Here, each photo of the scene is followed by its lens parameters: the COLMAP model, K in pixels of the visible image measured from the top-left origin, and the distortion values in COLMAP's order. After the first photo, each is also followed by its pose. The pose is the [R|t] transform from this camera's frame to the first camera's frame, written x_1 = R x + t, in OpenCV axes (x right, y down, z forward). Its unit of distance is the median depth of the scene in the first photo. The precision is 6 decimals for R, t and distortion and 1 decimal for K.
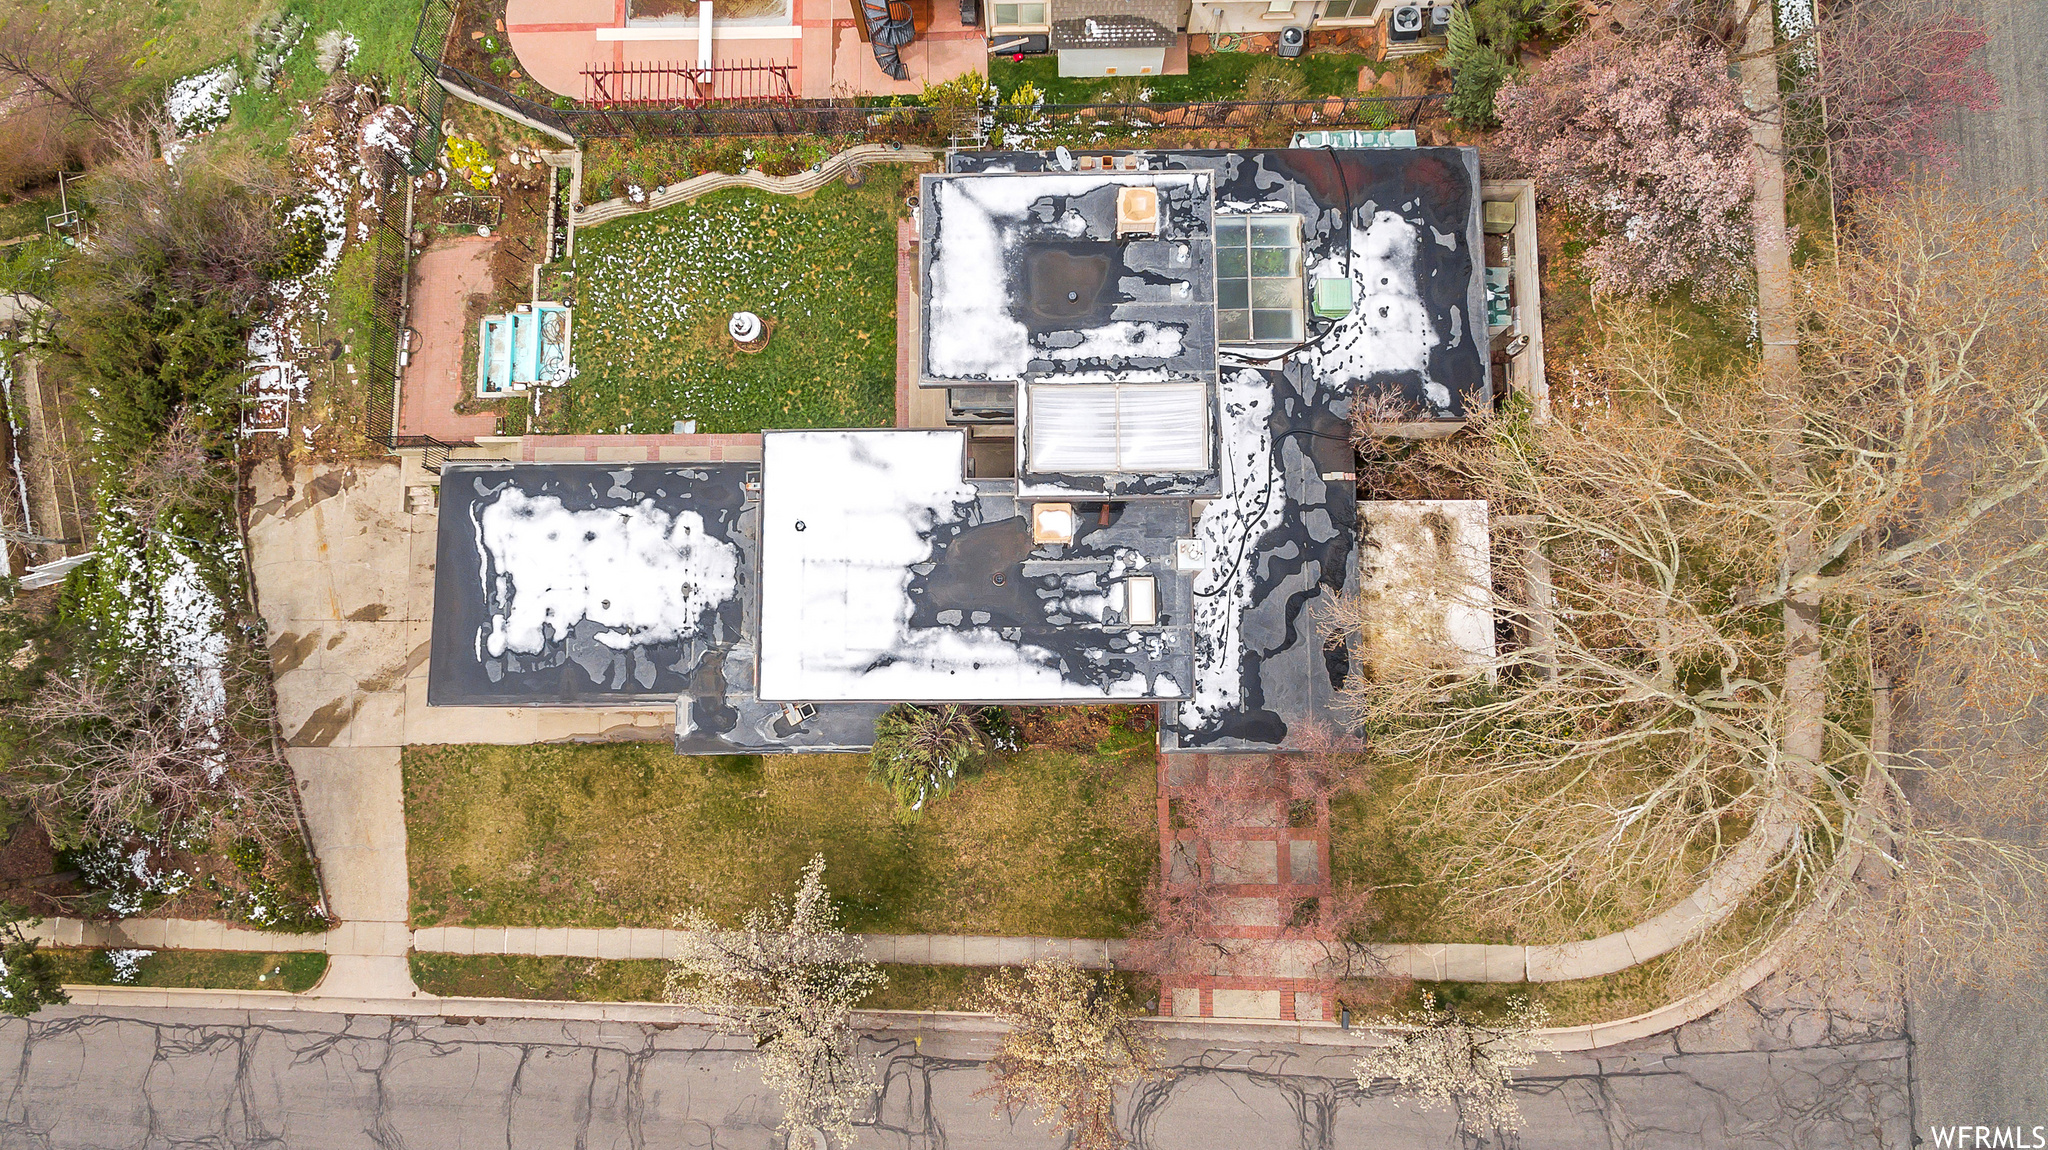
lens RADIAL K [[1207.1, 0, 1021.6], [0, 1207.1, 591.7], [0, 0, 1]] dist [-0.002305, -0.001907]
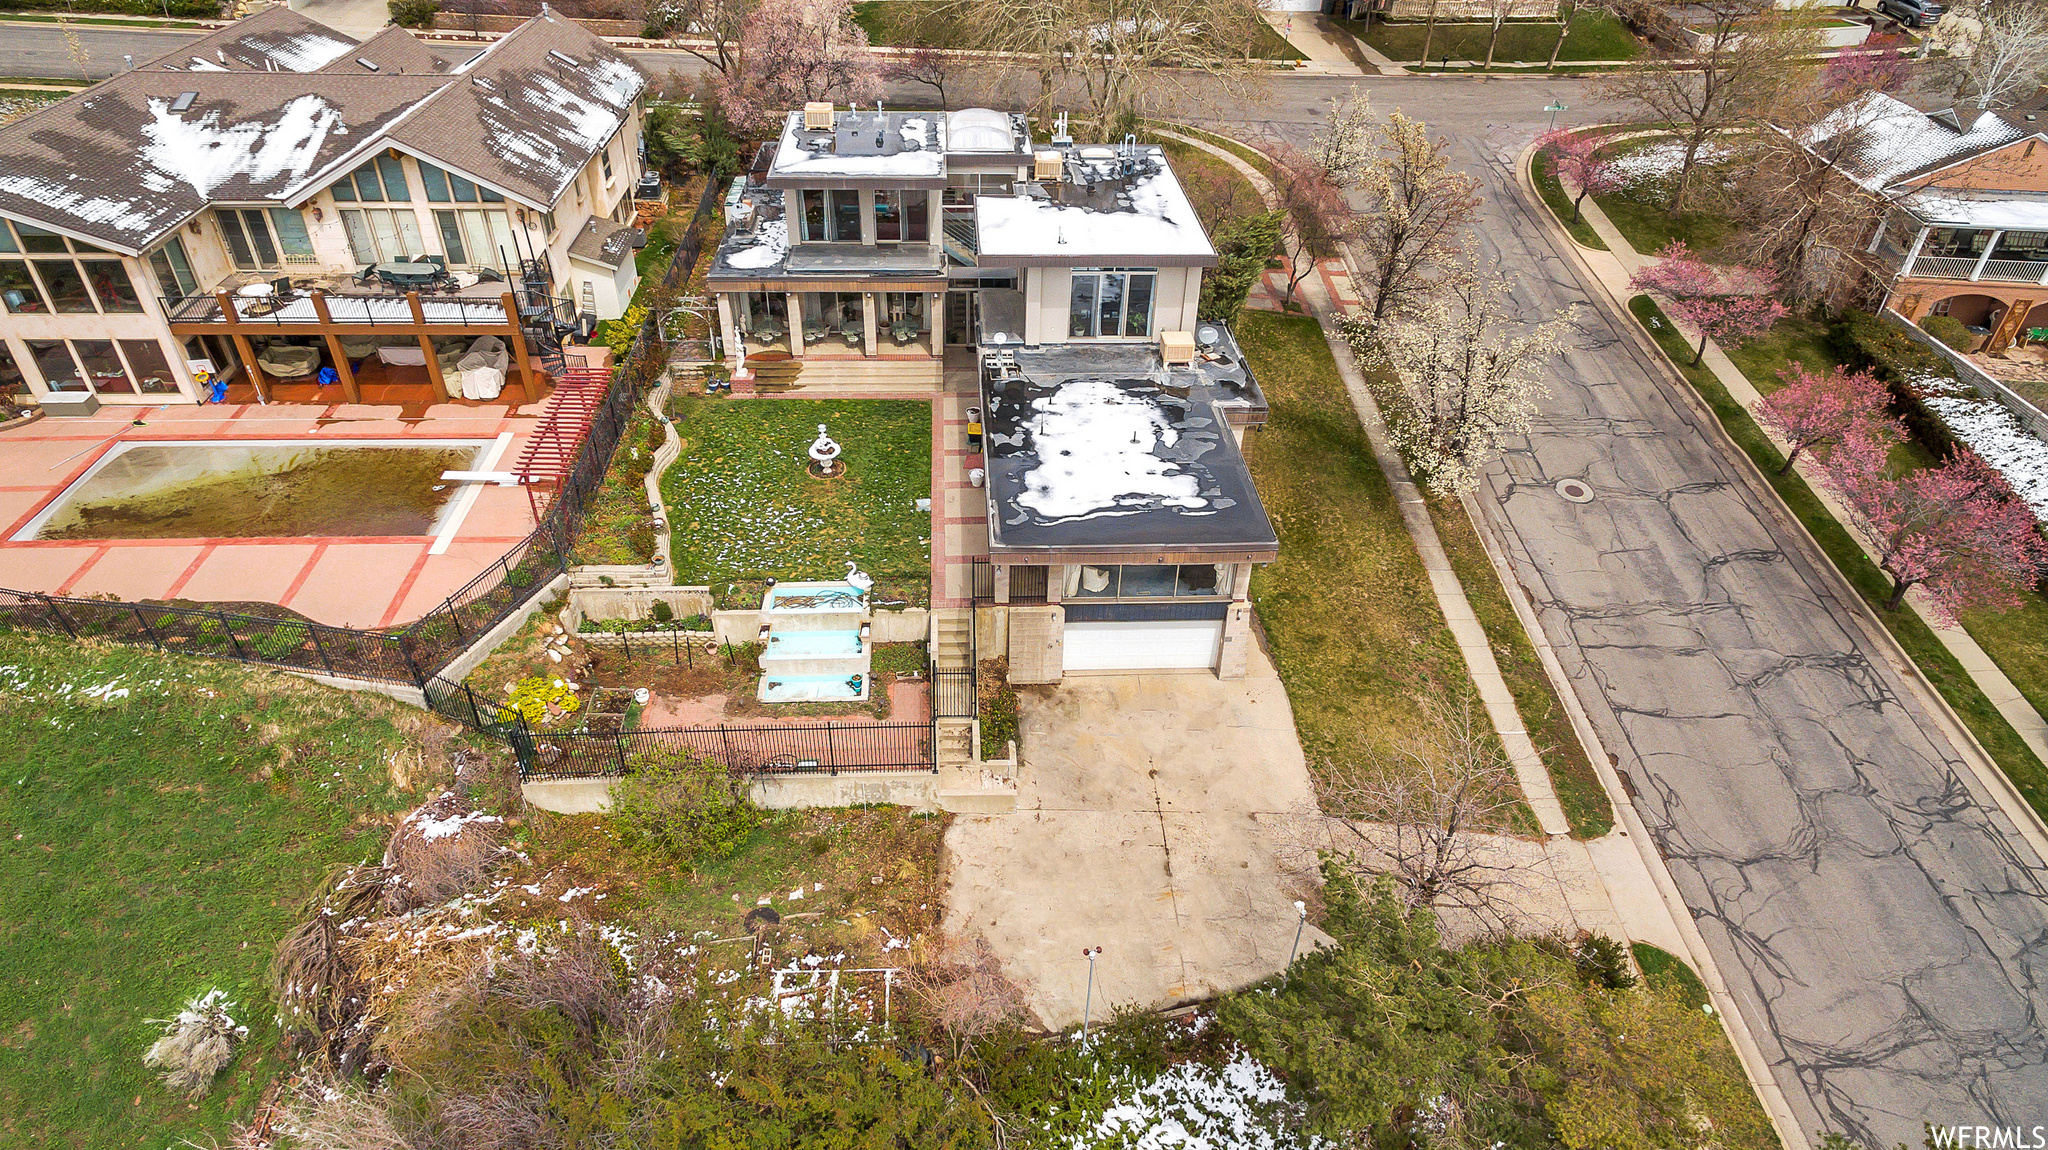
lens RADIAL K [[1183.7, 0, 1019.1], [0, 1183.7, 579.8], [0, 0, 1]] dist [-0.004589, 0.004199]
pose [[-0.053231, -0.574467, 0.816795, -1.071302], [0.988296, 0.086793, 0.125451, -0.173612], [-0.142960, 0.813913, 0.563123, 0.516789]]
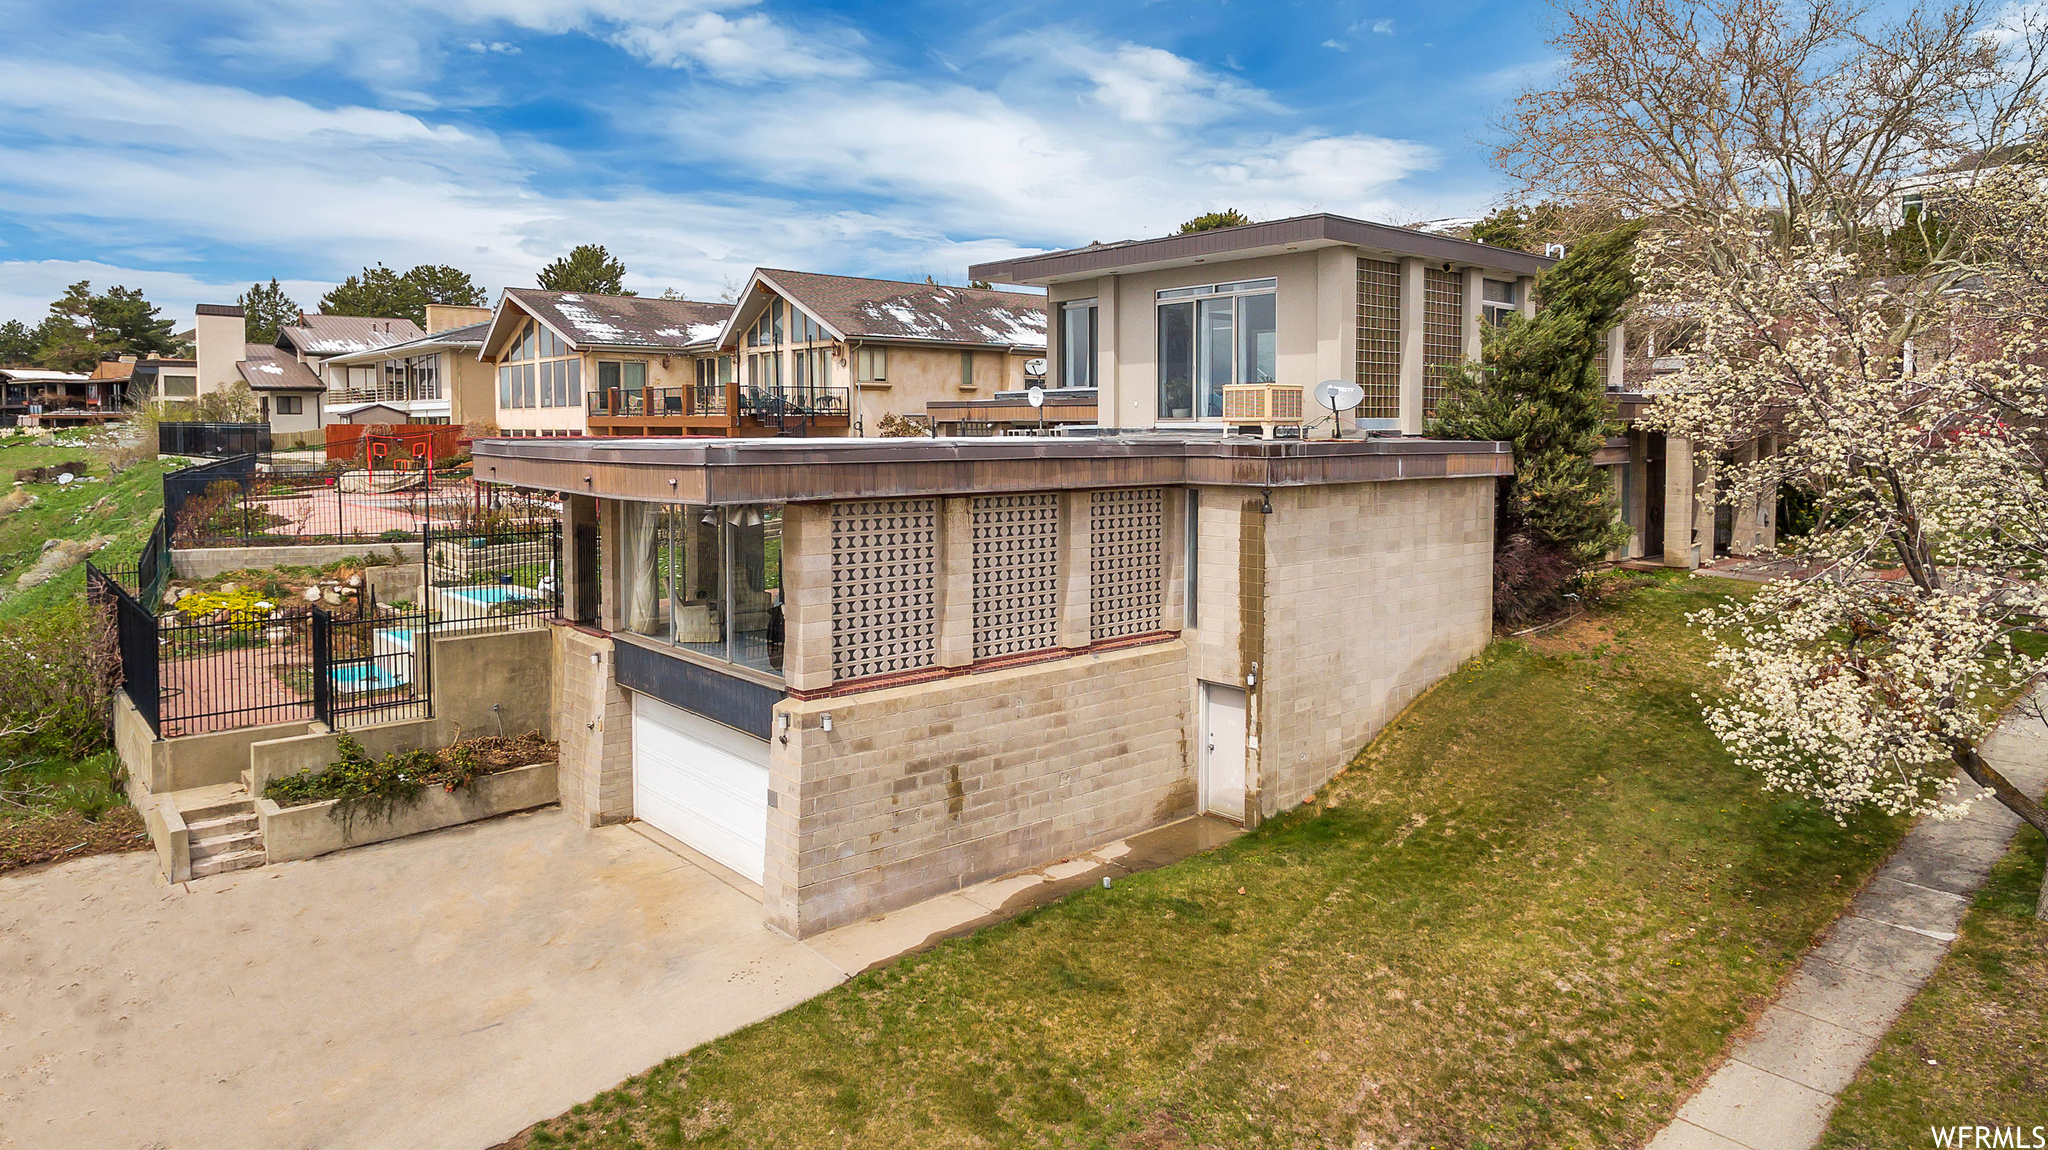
lens RADIAL K [[1224.1, 0, 1020.2], [0, 1224.1, 527.5], [0, 0, 1]] dist [0.006374, 0.001945]
pose [[0.753685, -0.029333, 0.656581, -0.589105], [0.650312, 0.177903, -0.738542, 0.371378], [-0.095144, 0.983611, 0.153159, 0.867603]]
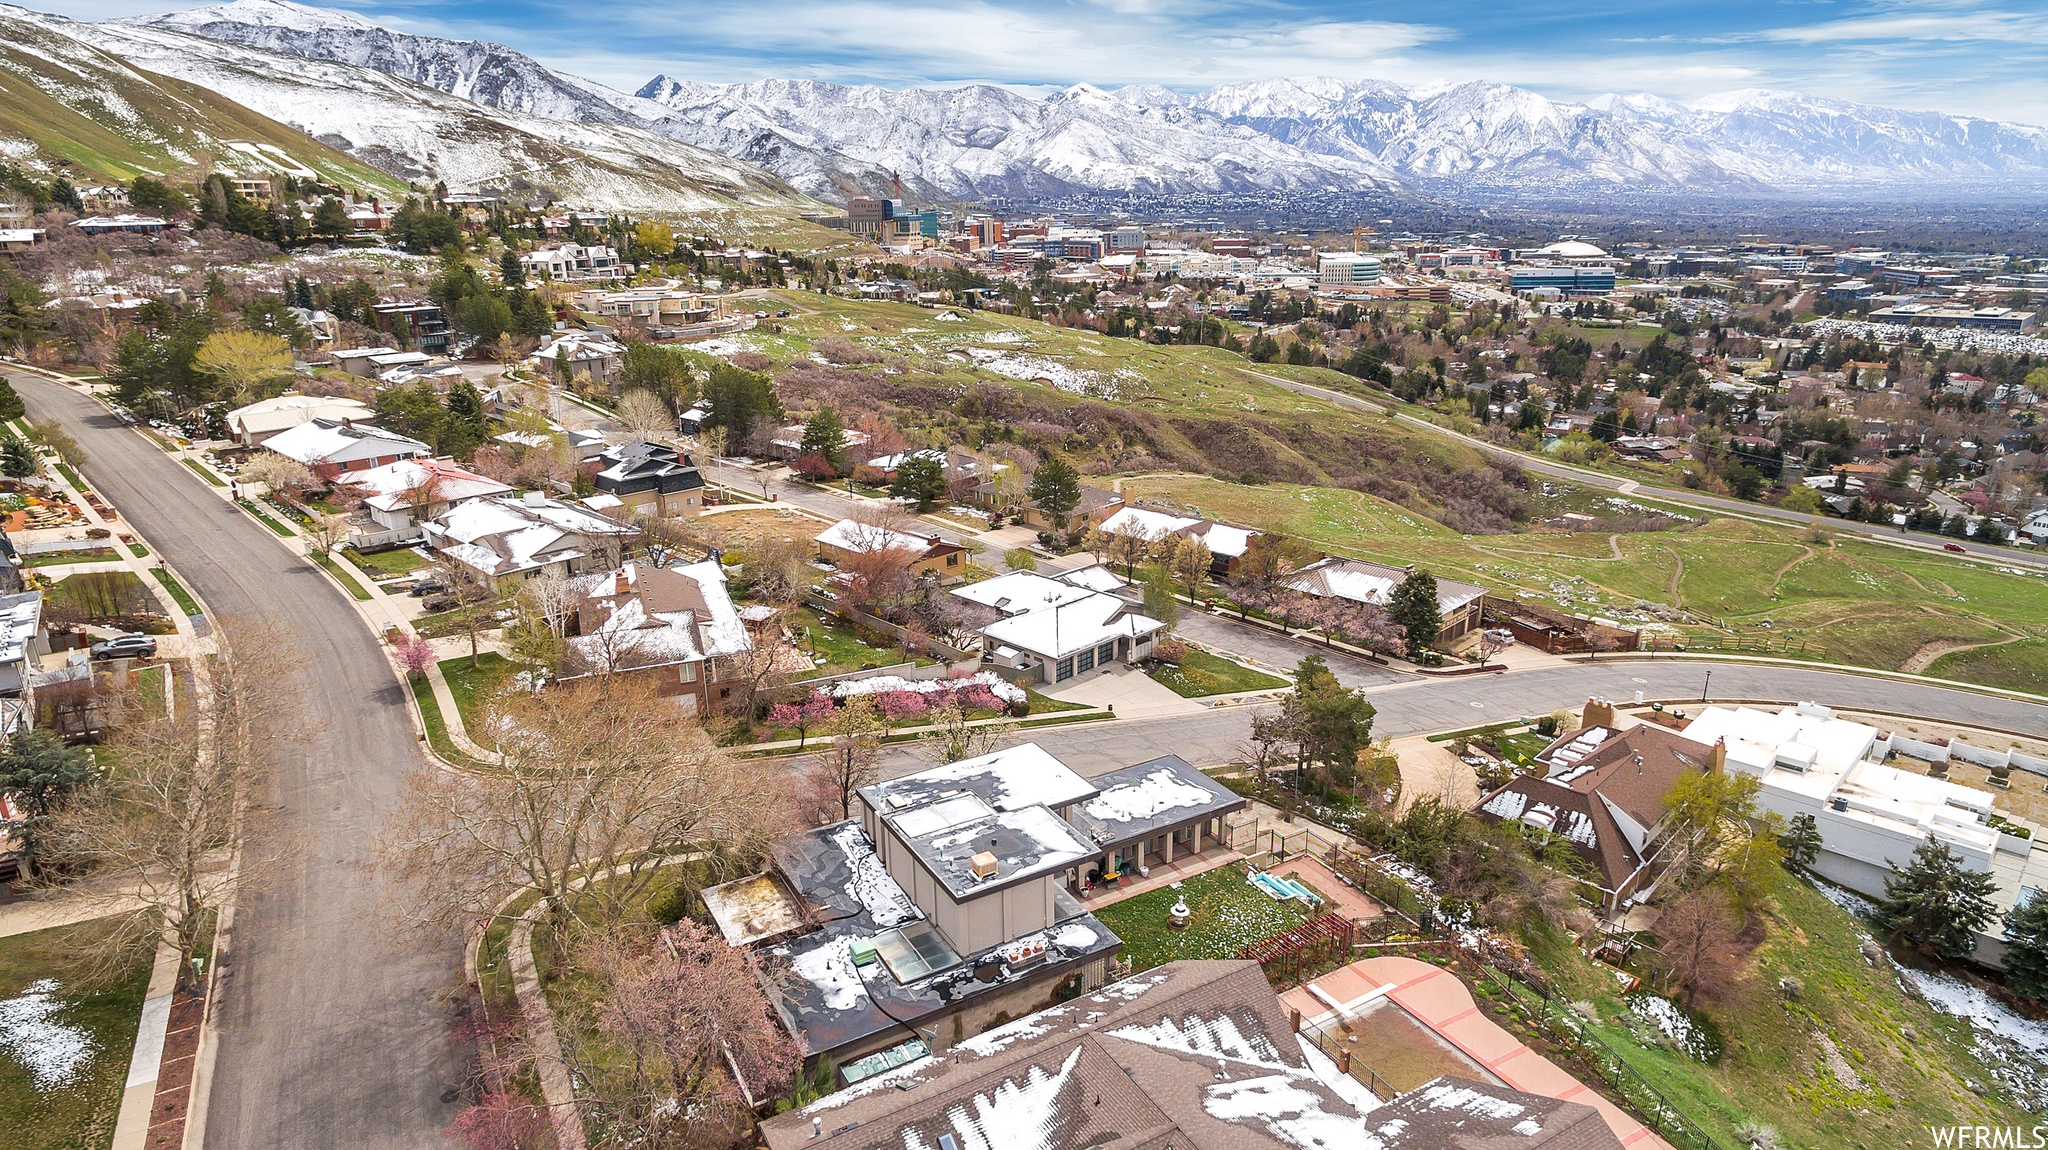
lens RADIAL K [[1183.8, 0, 1014.9], [0, 1183.8, 575.8], [0, 0, 1]] dist [0.007943, -0.000811]
pose [[-0.872731, 0.182670, -0.452739, 0.628604], [-0.478376, -0.134857, 0.867738, -1.466066], [0.097455, 0.973881, 0.205079, 0.180866]]
